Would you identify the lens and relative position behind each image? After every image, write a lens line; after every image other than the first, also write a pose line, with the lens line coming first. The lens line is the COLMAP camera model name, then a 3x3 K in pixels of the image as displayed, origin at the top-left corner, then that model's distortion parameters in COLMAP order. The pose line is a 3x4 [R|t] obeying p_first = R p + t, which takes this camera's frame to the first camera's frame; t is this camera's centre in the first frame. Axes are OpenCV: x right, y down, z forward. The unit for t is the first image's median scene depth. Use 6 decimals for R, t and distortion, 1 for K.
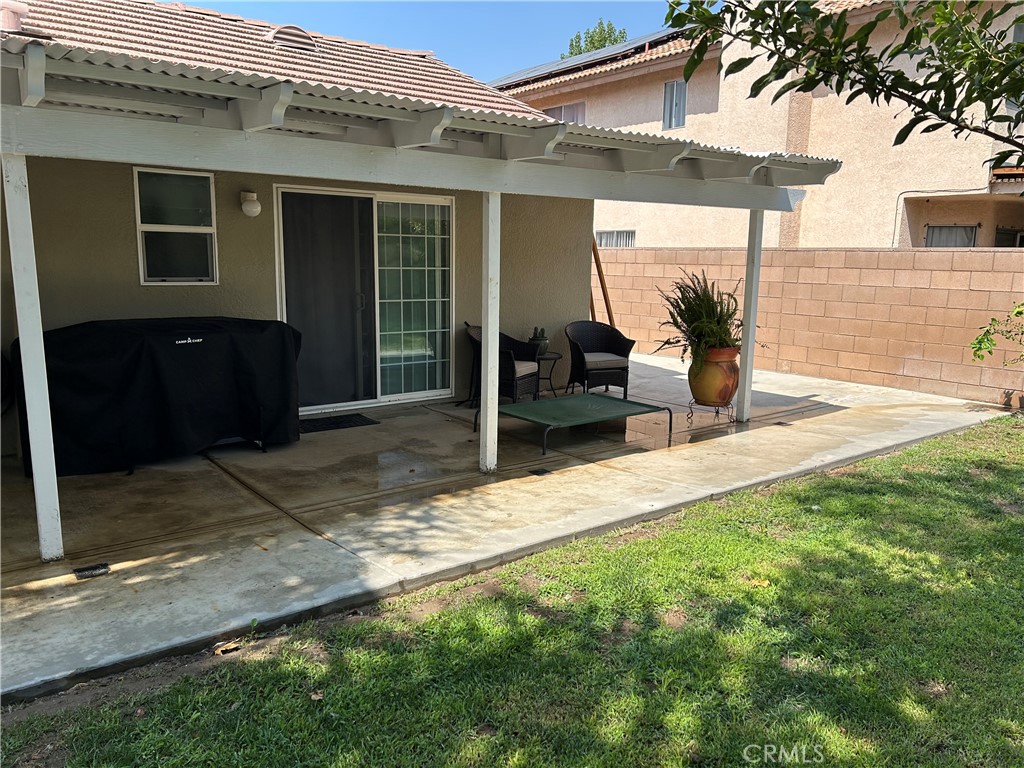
lens RADIAL K [[770.8, 0, 513.2], [0, 770.8, 380.6], [0, 0, 1]] dist [0.006507, -0.008965]
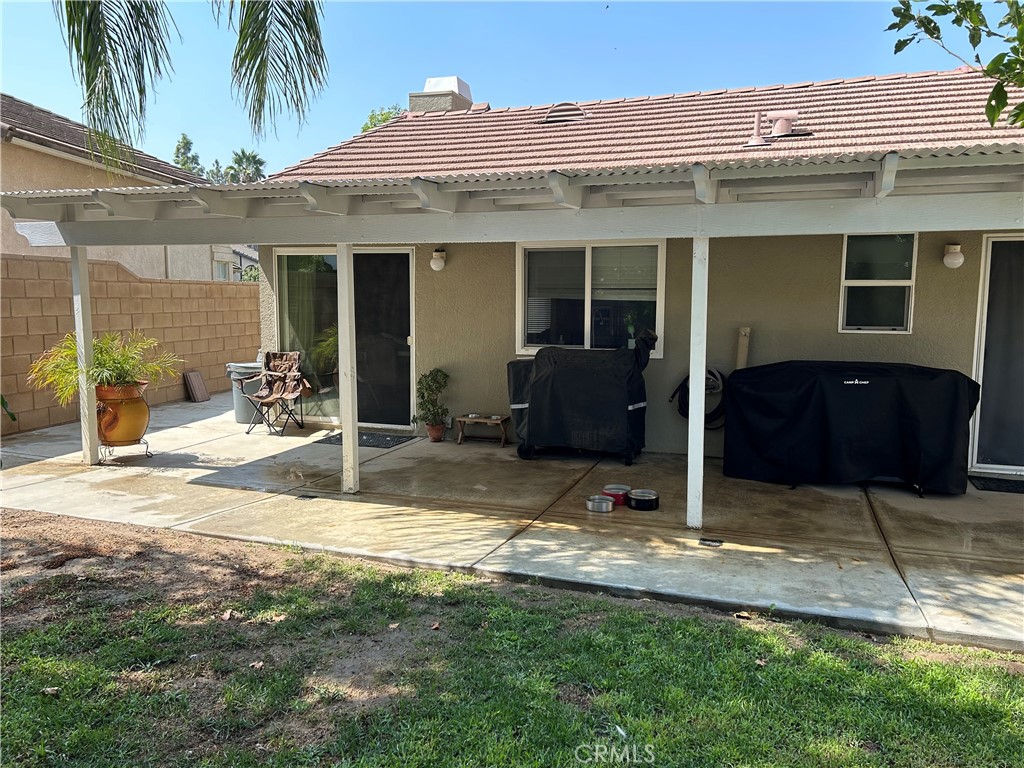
lens RADIAL K [[770.8, 0, 512.7], [0, 770.8, 386.1], [0, 0, 1]] dist [0.006507, -0.008965]
pose [[0.528325, 0.085399, -0.844736, 0.340886], [-0.132965, 0.990975, 0.017022, 0.001523], [0.838566, 0.103327, 0.534912, -0.025077]]
